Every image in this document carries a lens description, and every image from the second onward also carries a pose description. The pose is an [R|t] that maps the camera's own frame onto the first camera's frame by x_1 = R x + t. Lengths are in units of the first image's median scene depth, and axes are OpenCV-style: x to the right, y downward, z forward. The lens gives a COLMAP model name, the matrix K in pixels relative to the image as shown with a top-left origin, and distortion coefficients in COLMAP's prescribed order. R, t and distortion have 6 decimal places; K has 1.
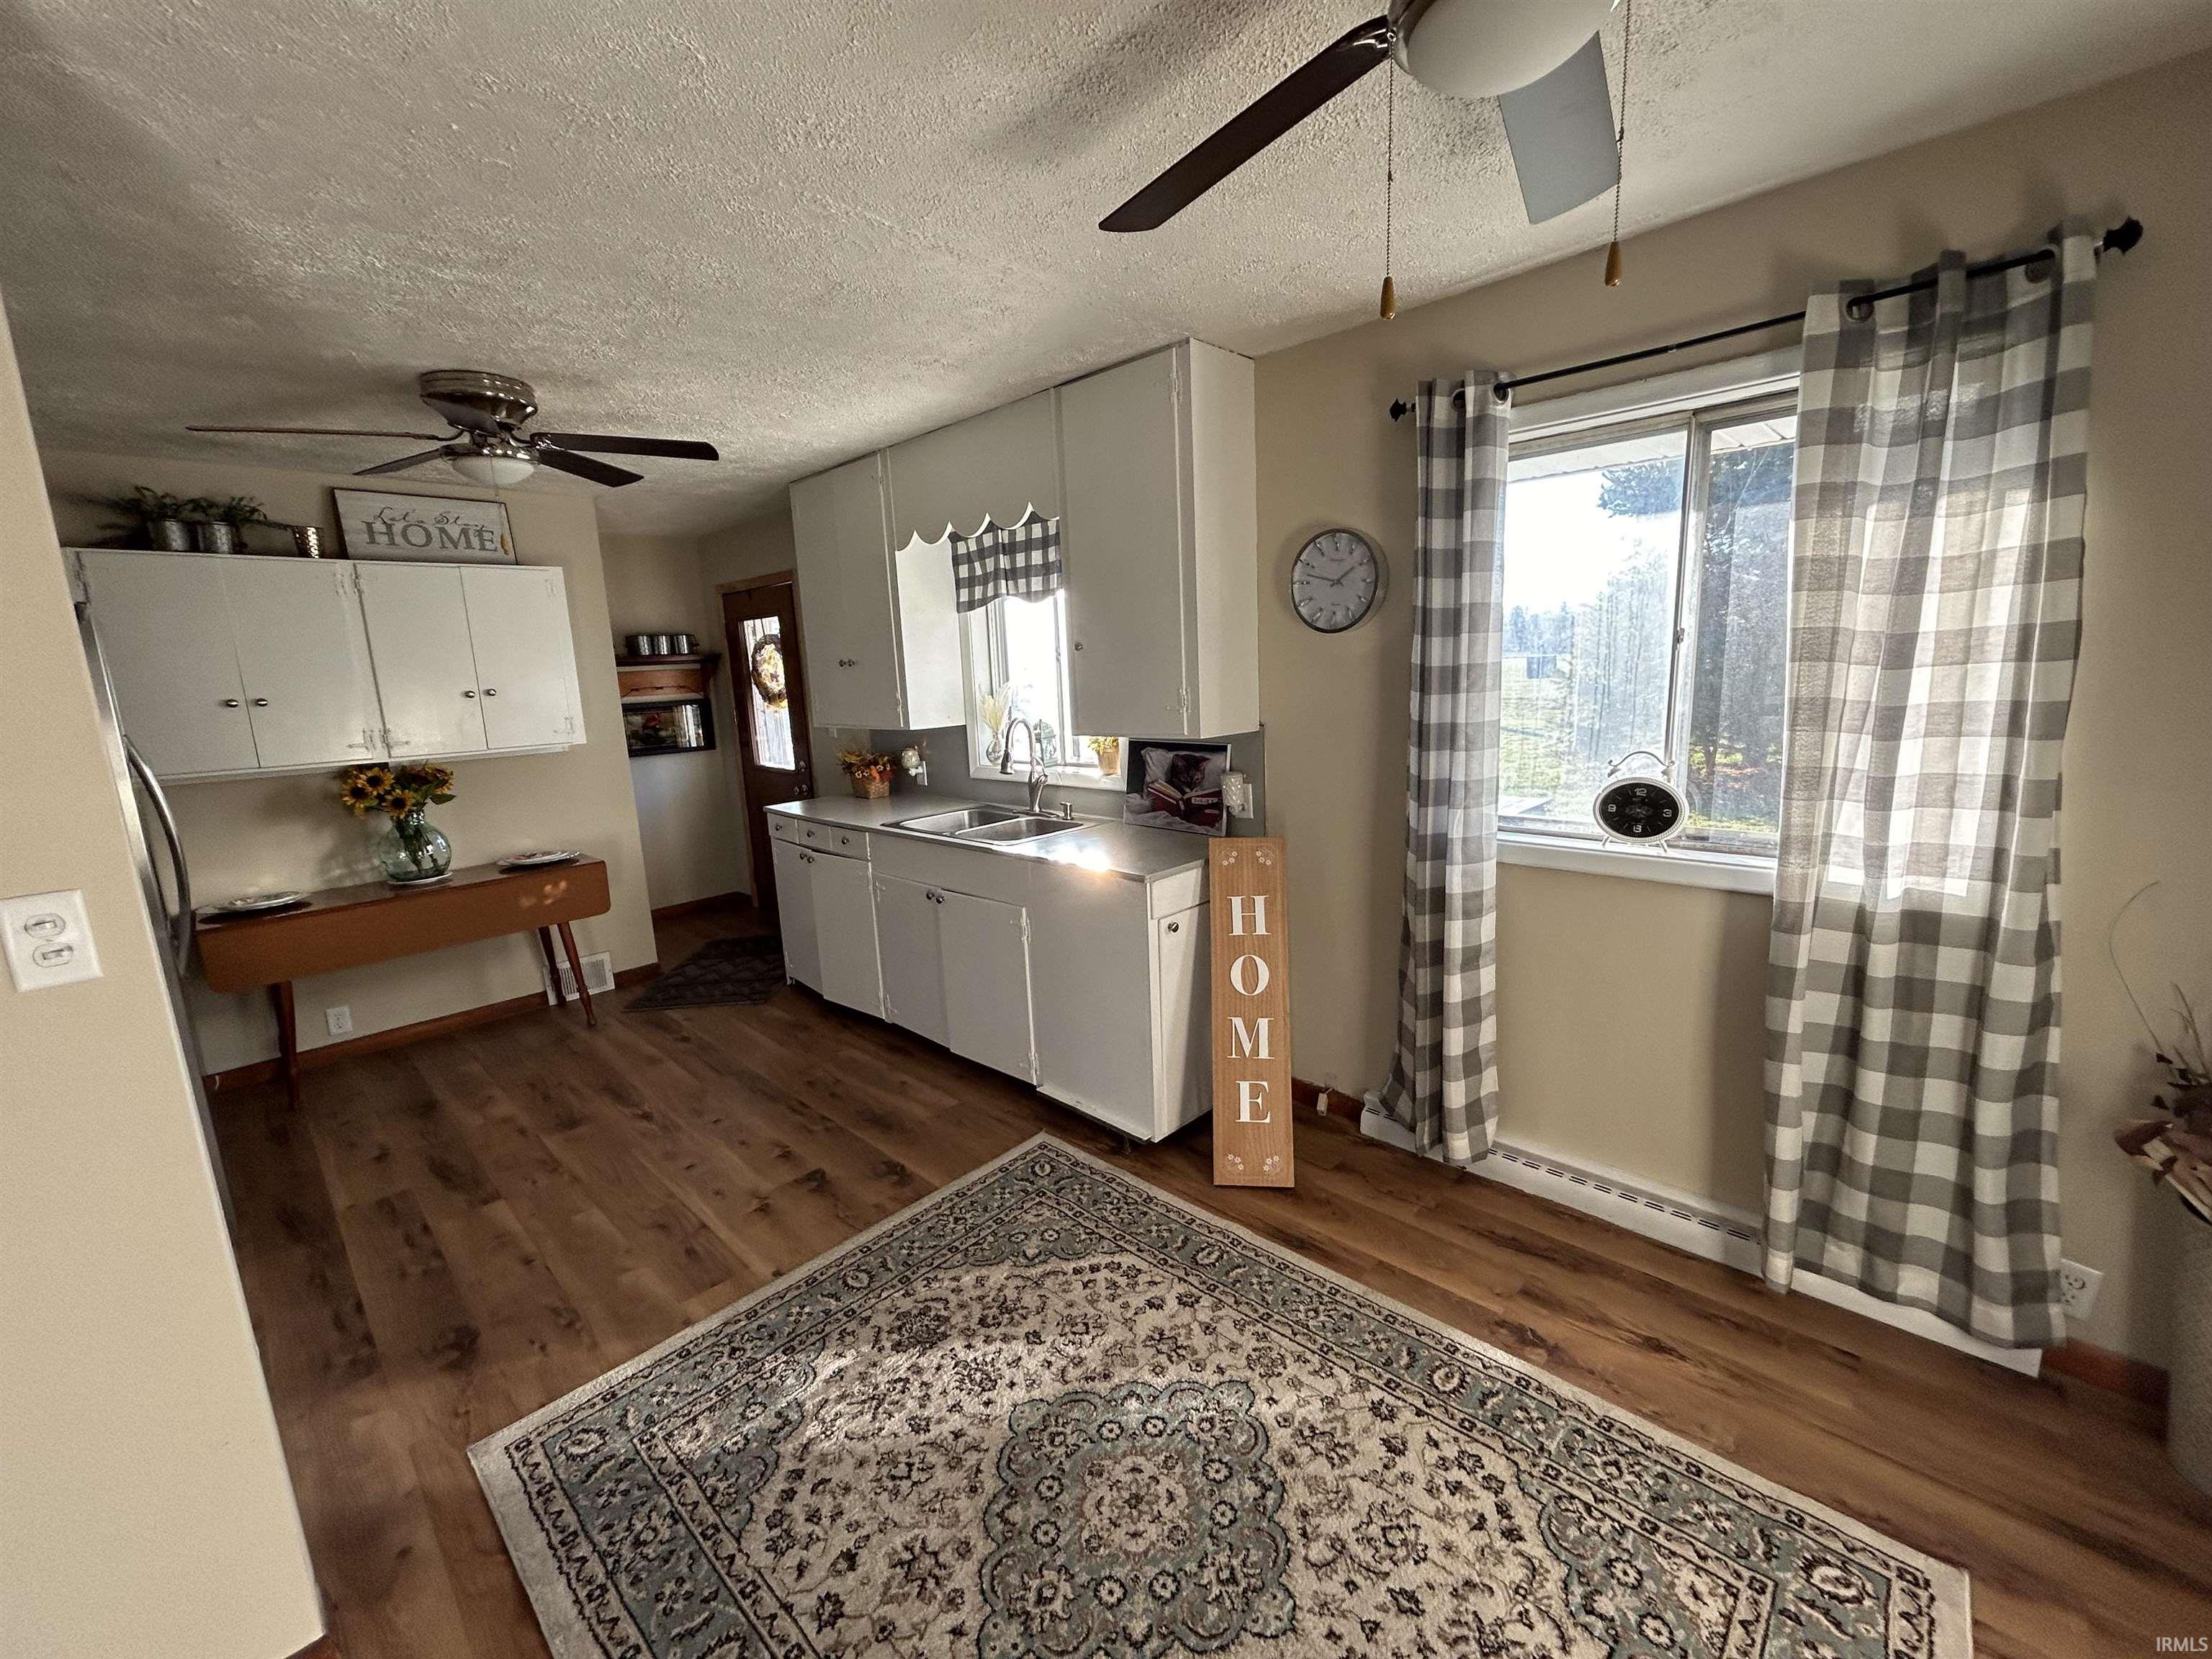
lens RADIAL K [[899.8, 0, 1105.9], [0, 899.8, 818.1], [0, 0, 1]] dist [-0.001043, 0.000317]
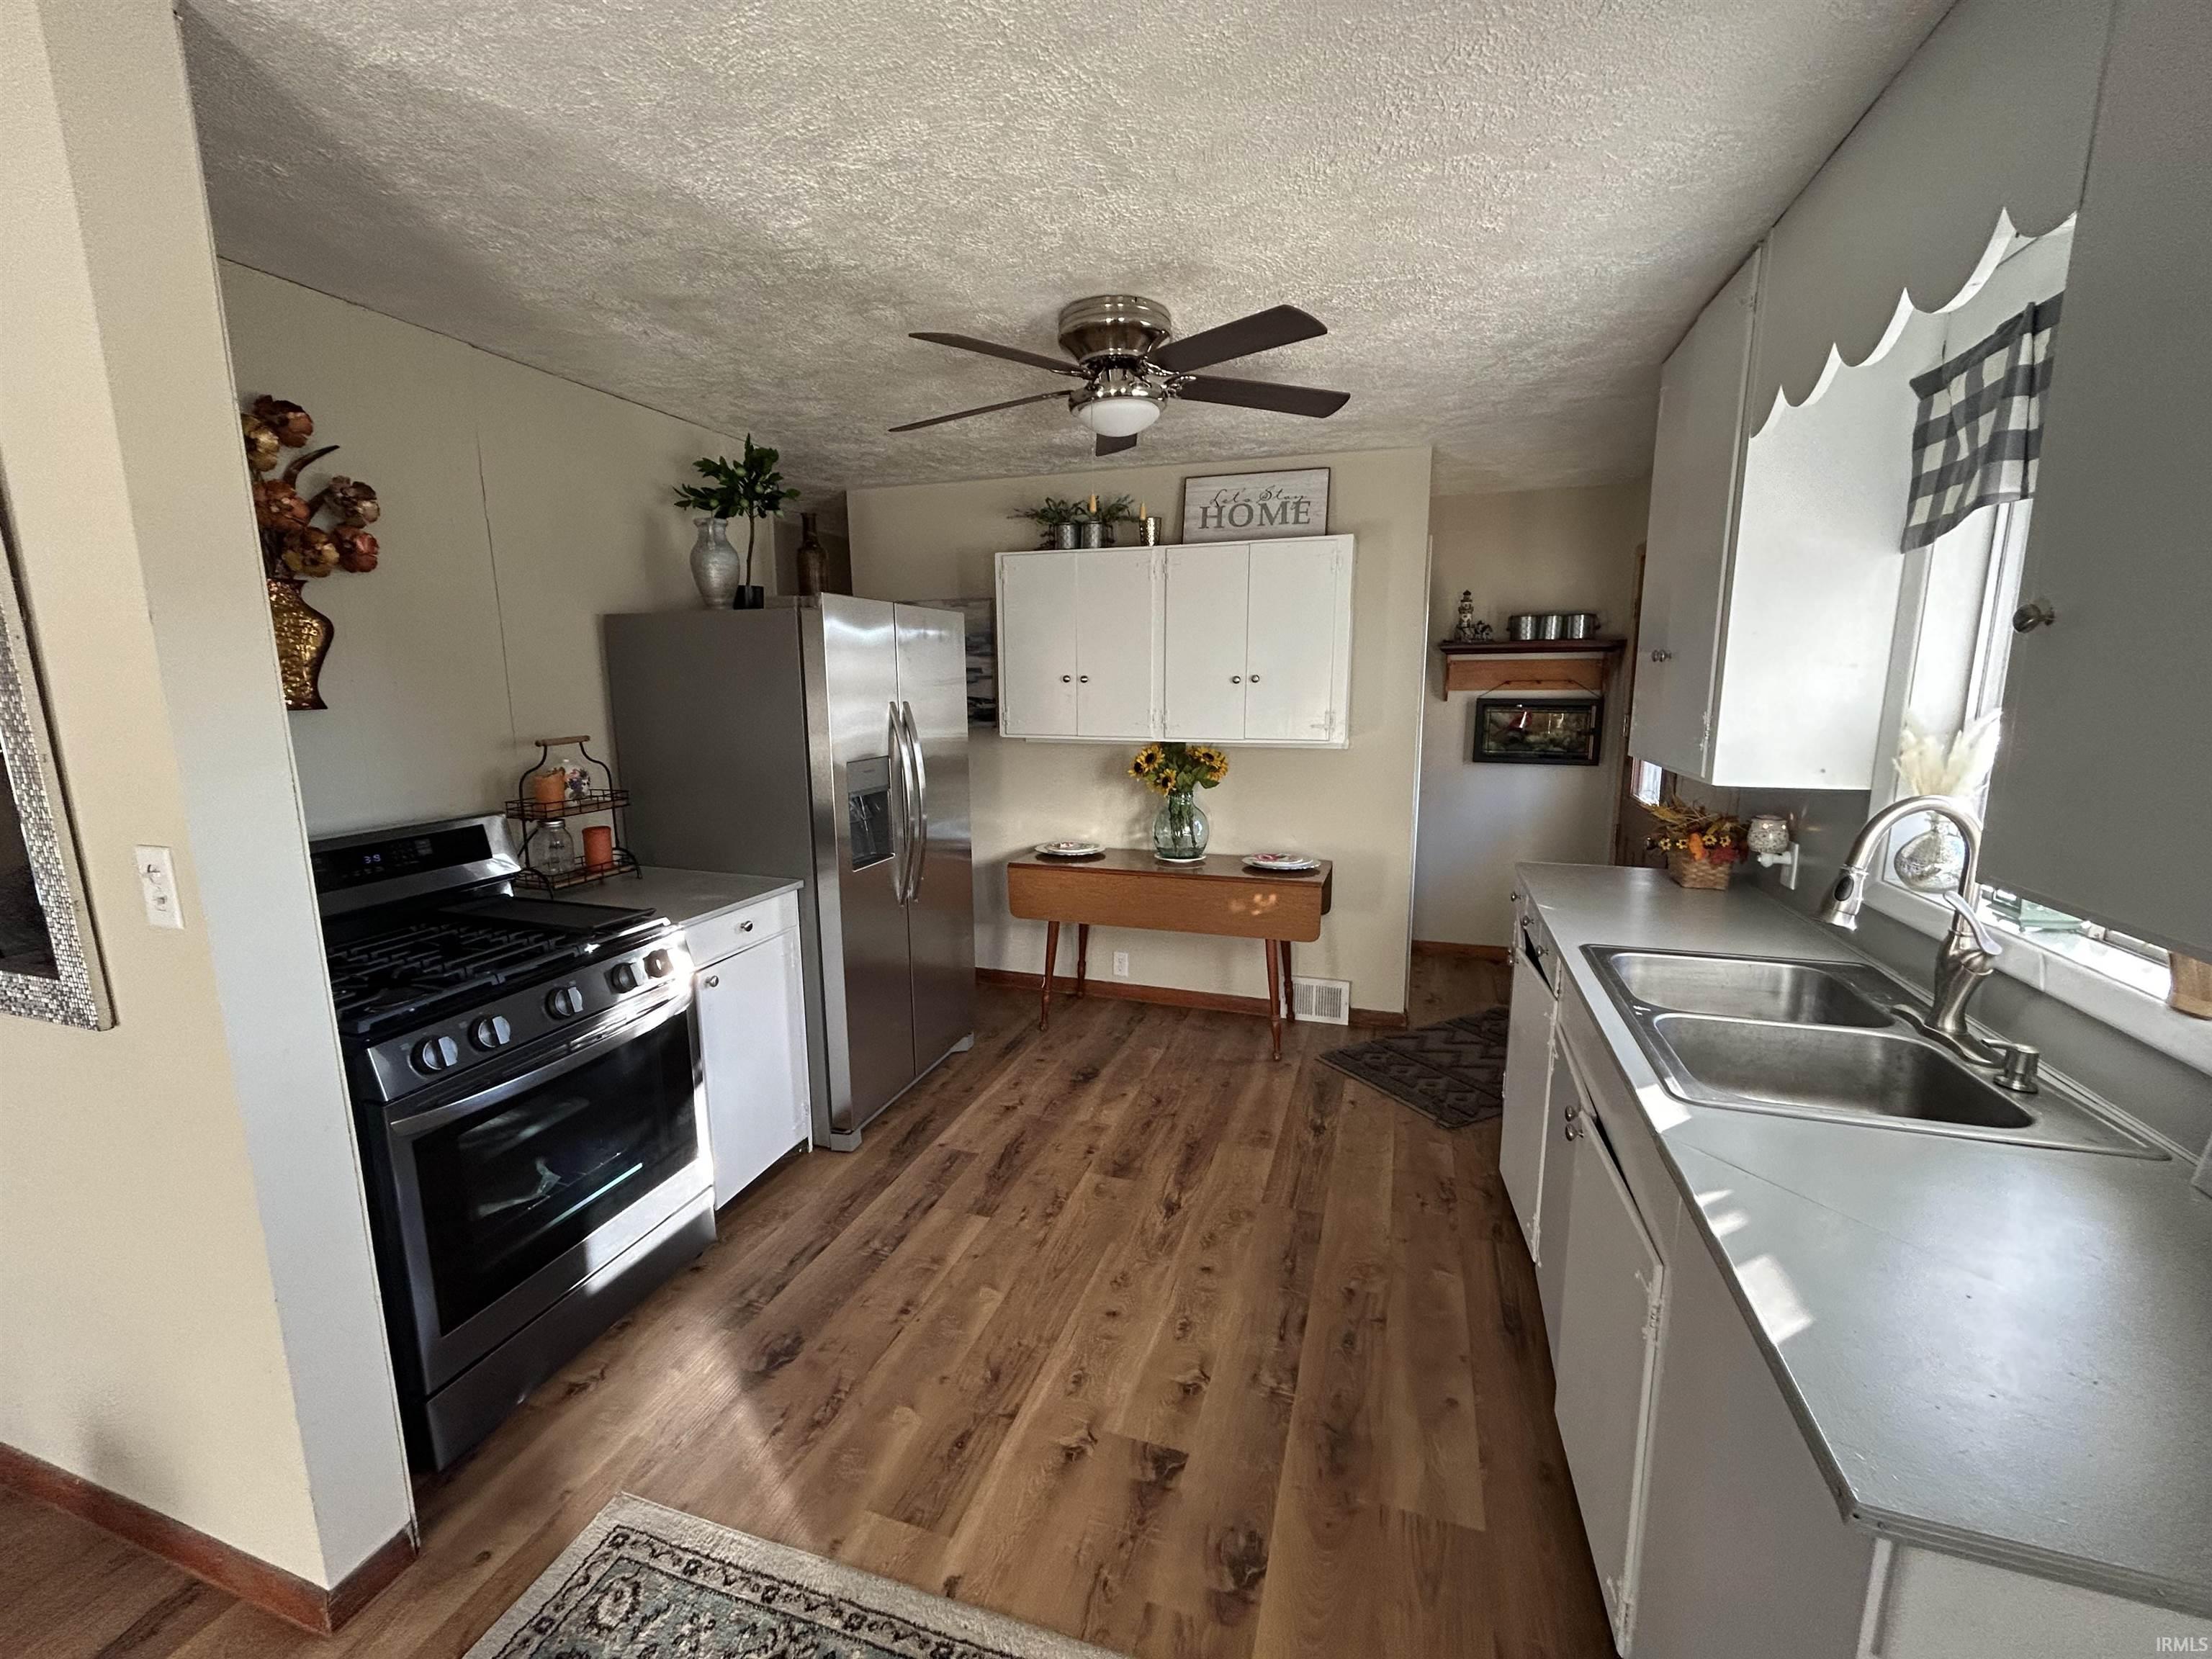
lens RADIAL K [[899.8, 0, 1105.3], [0, 899.8, 824.1], [0, 0, 1]] dist [-0.001043, 0.000317]
pose [[0.435289, 0.187042, -0.880647, 0.134940], [-0.167195, 0.977959, 0.125069, -0.117960], [0.884630, 0.092799, 0.456967, 0.643525]]
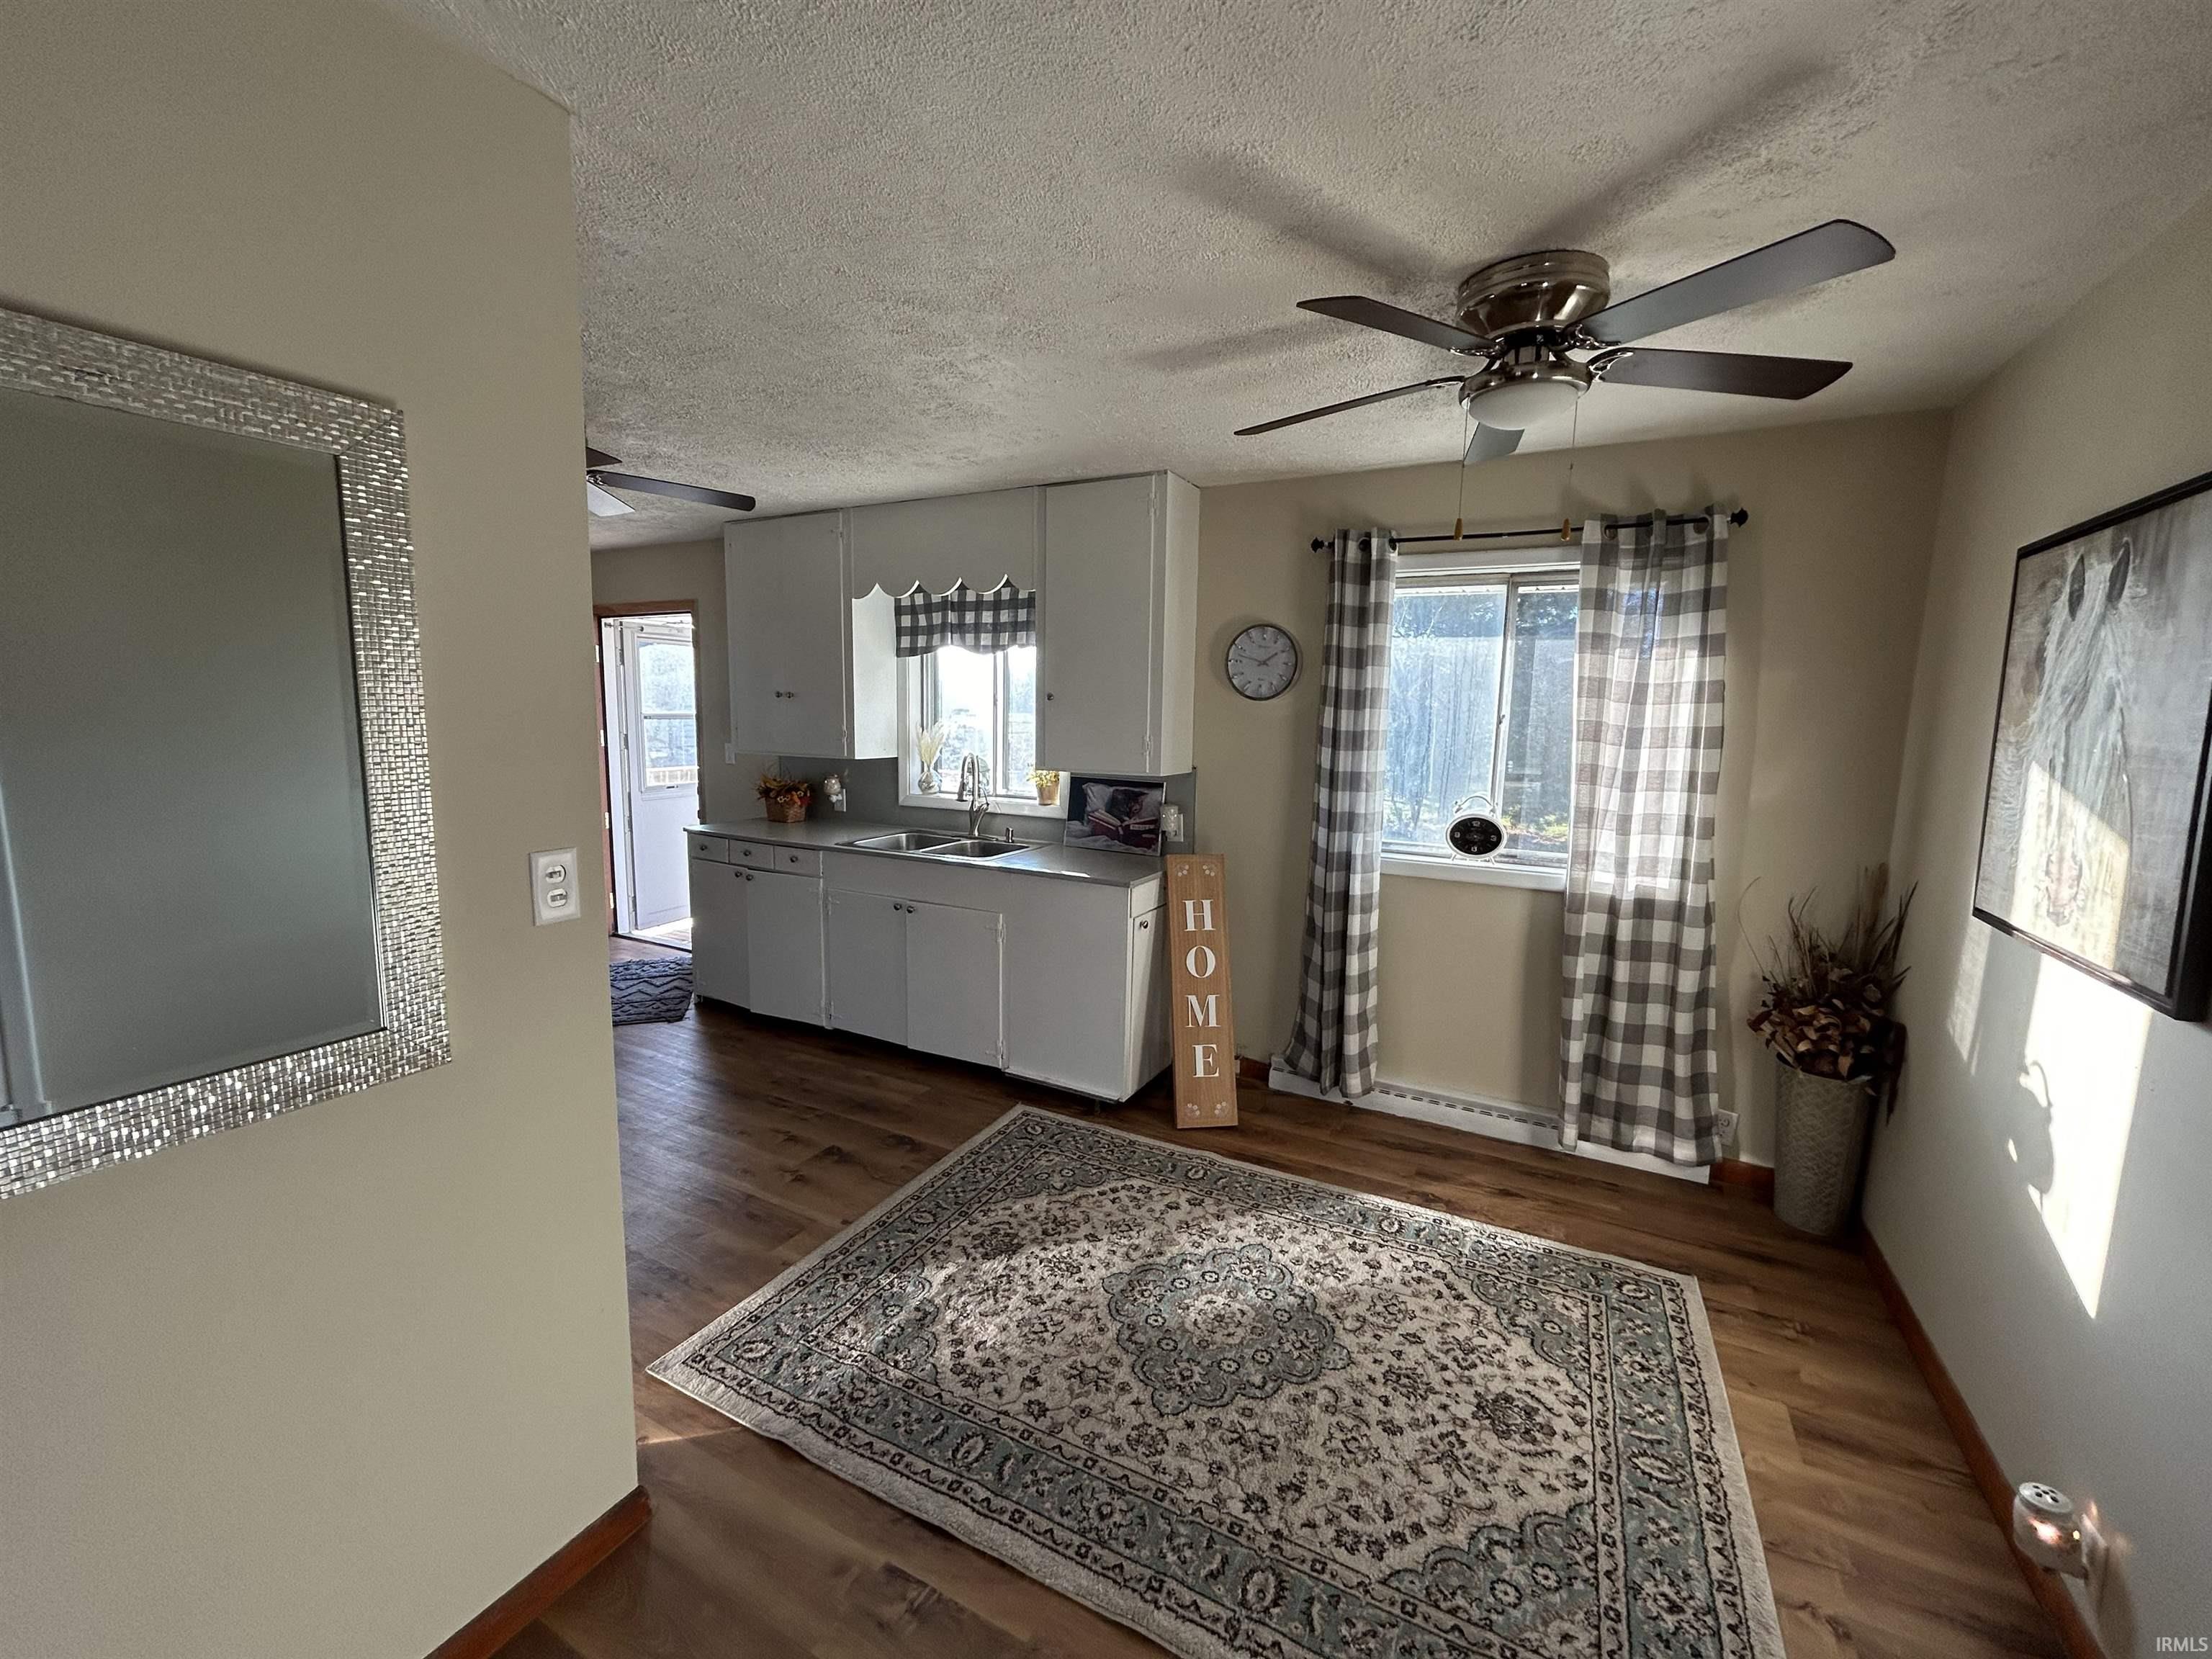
lens RADIAL K [[899.8, 0, 1109.3], [0, 899.8, 815.9], [0, 0, 1]] dist [-0.001043, 0.000317]
pose [[0.957696, 0.029501, 0.286265, -0.333052], [-0.013710, 0.998279, -0.057012, 0.041731], [-0.287454, 0.050675, 0.956453, -0.192109]]
